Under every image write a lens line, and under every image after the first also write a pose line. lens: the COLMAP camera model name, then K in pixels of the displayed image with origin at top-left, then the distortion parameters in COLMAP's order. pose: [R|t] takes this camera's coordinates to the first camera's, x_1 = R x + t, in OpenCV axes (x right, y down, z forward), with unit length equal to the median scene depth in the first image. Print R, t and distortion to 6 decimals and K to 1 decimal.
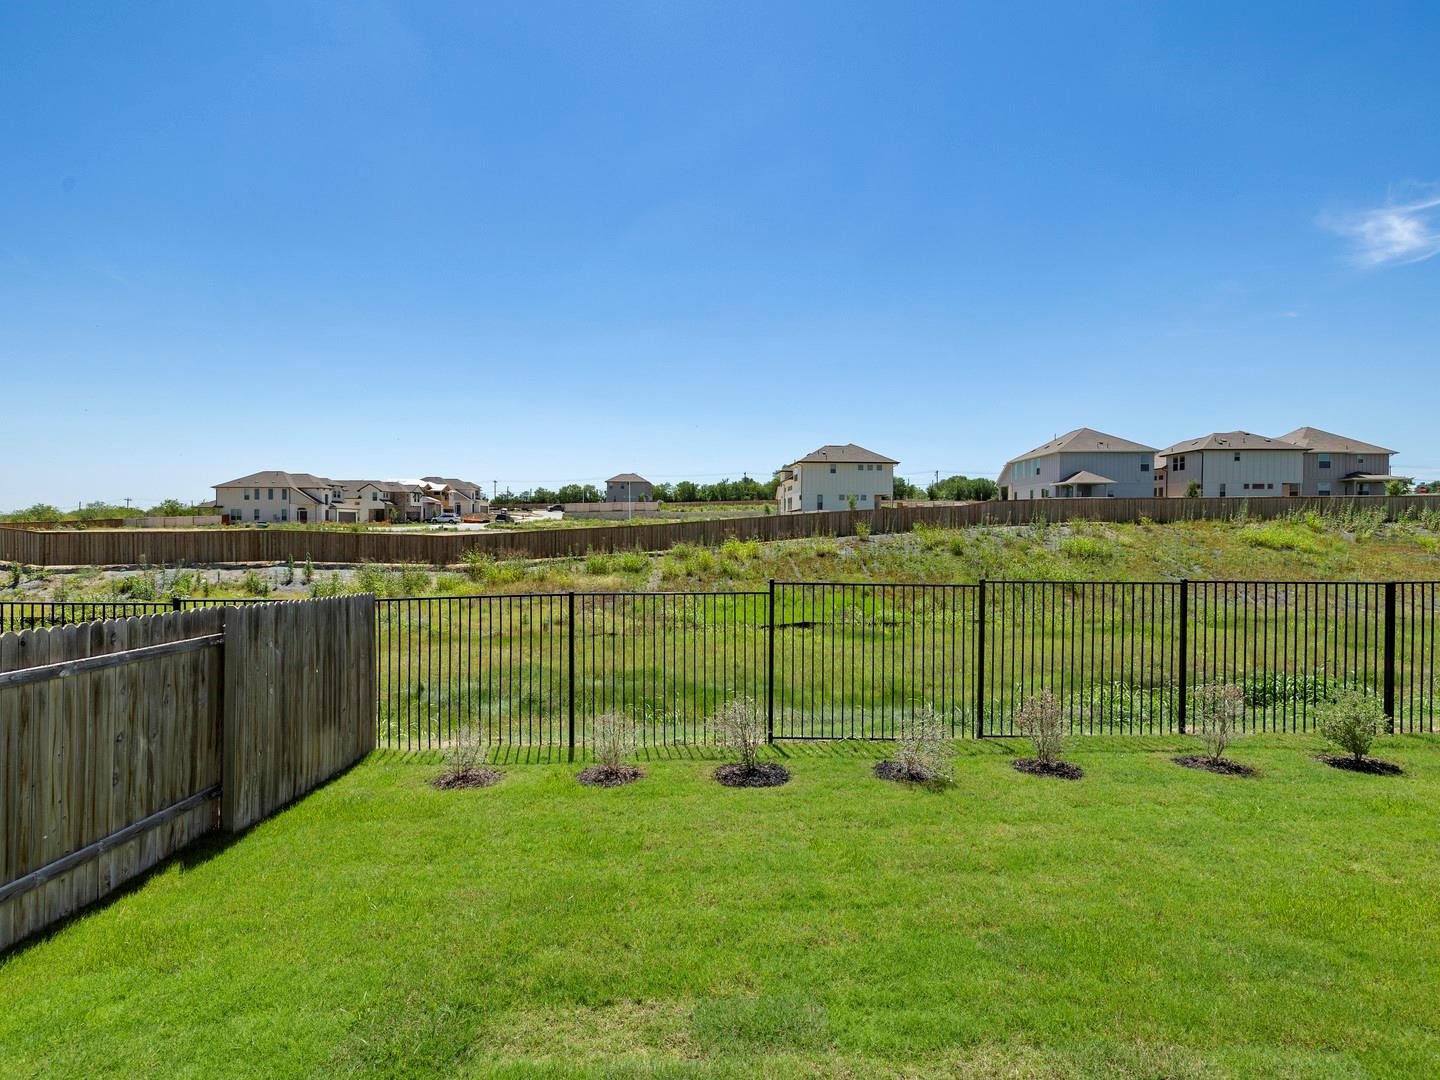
lens RADIAL K [[679.5, 0, 719.5], [0, 679.5, 529.2], [0, 0, 1]] dist [0.001406, 0.000495]
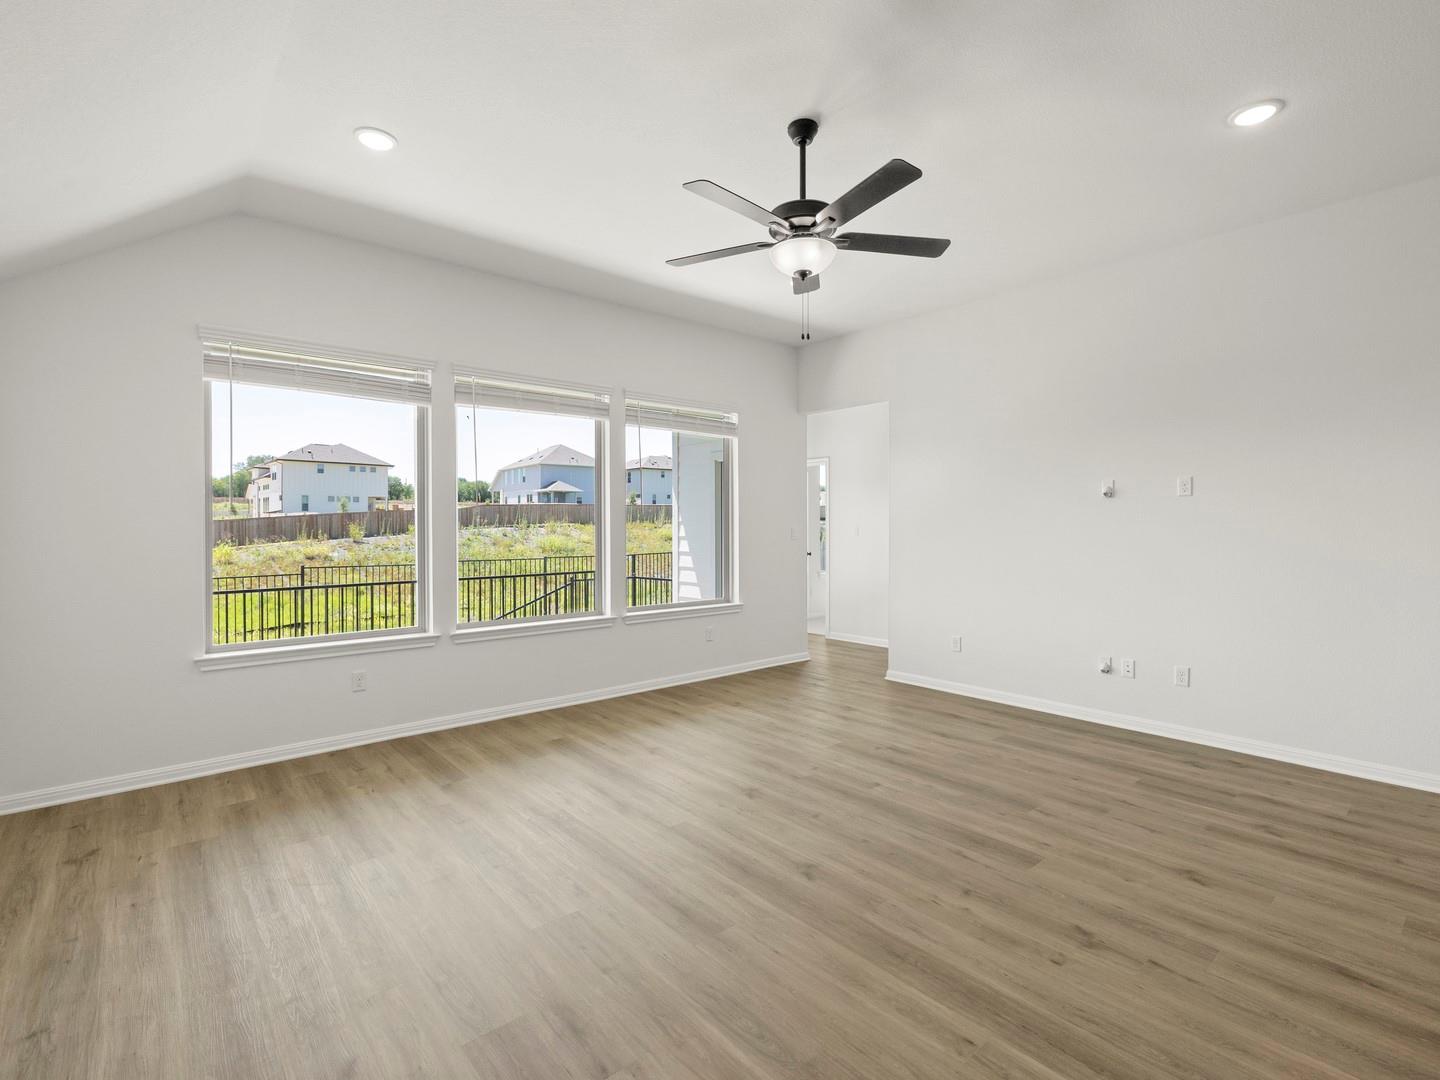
lens RADIAL K [[679.5, 0, 719.5], [0, 679.5, 529.2], [0, 0, 1]] dist [0.001406, 0.000495]
pose [[0.763287, -0.008792, 0.646000, -0.031533], [0.009416, 0.999953, 0.002484, -0.000633], [-0.645991, 0.004187, 0.763333, -0.128300]]
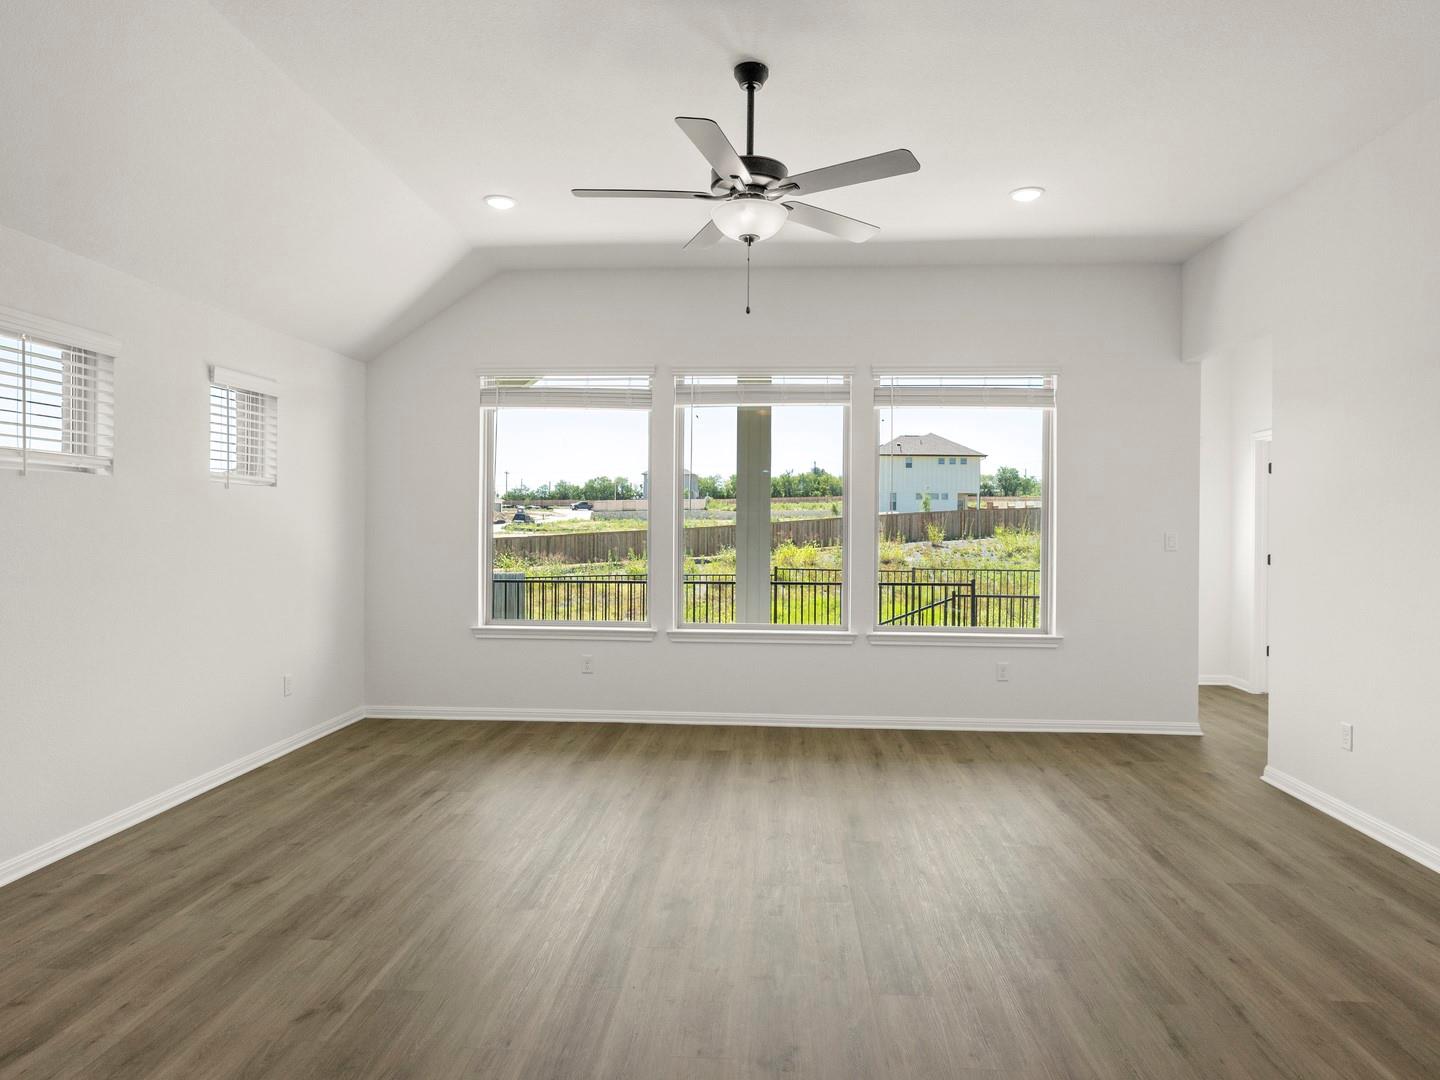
lens RADIAL K [[876.9, 0, 733.1], [0, 876.9, 532.9], [0, 0, 1]] dist [0.004622, -0.000736]
pose [[0.998247, 0.004631, -0.059011, 0.015102], [-0.004599, 0.999989, 0.000677, -0.000329], [0.059014, -0.000404, 0.998257, -0.154331]]
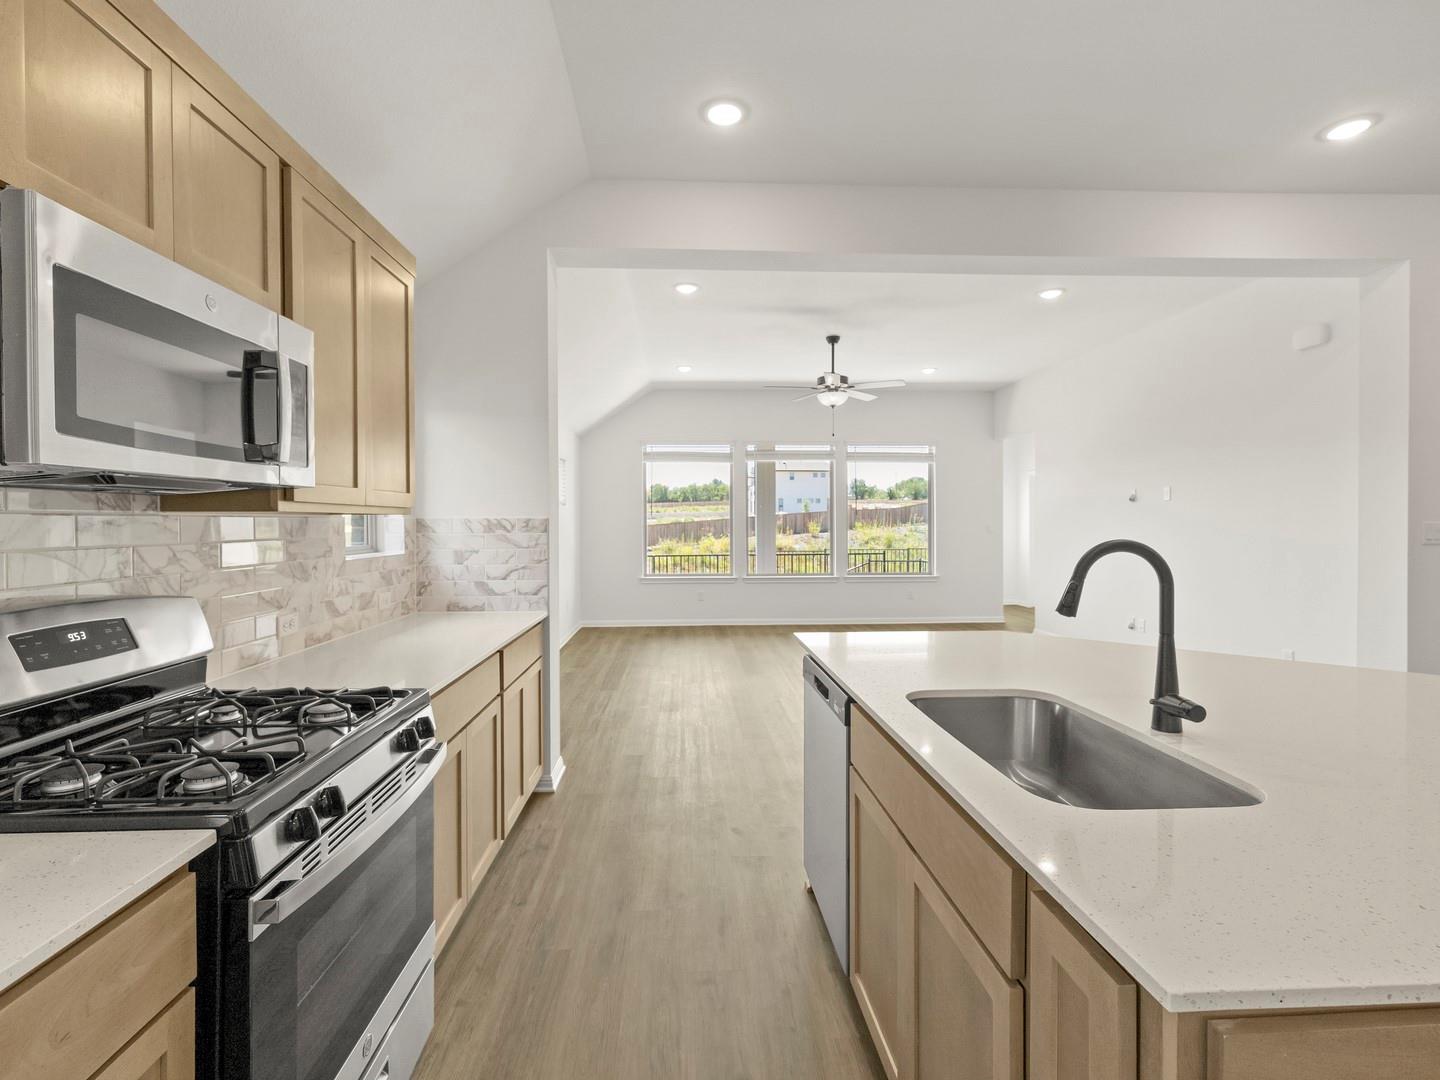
lens RADIAL K [[679.5, 0, 719.5], [0, 679.5, 529.2], [0, 0, 1]] dist [0.001406, 0.000495]
pose [[0.998940, -0.007622, 0.045387, -0.014785], [0.007589, 0.999971, 0.000893, 0.000195], [-0.045393, -0.000547, 0.998969, -0.213797]]
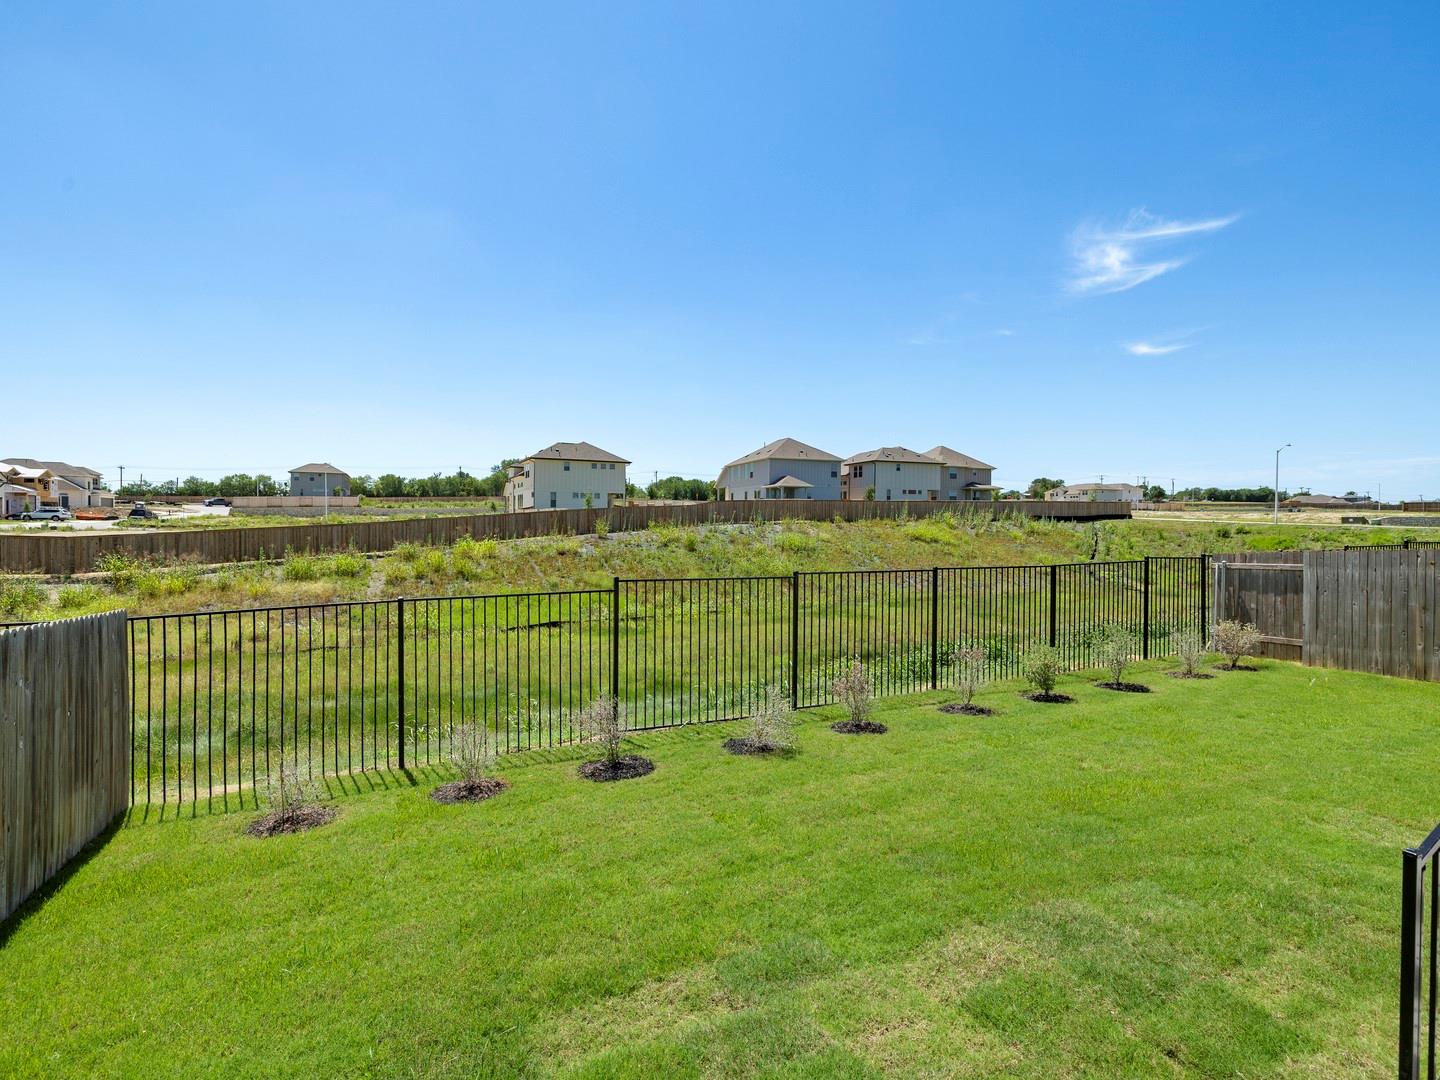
lens RADIAL K [[679.5, 0, 719.5], [0, 679.5, 529.2], [0, 0, 1]] dist [0.001406, 0.000495]
pose [[0.917935, -0.003059, 0.396720, -0.029254], [0.001777, 0.999992, 0.003599, -0.000234], [-0.396728, -0.002599, 0.917933, 0.000180]]
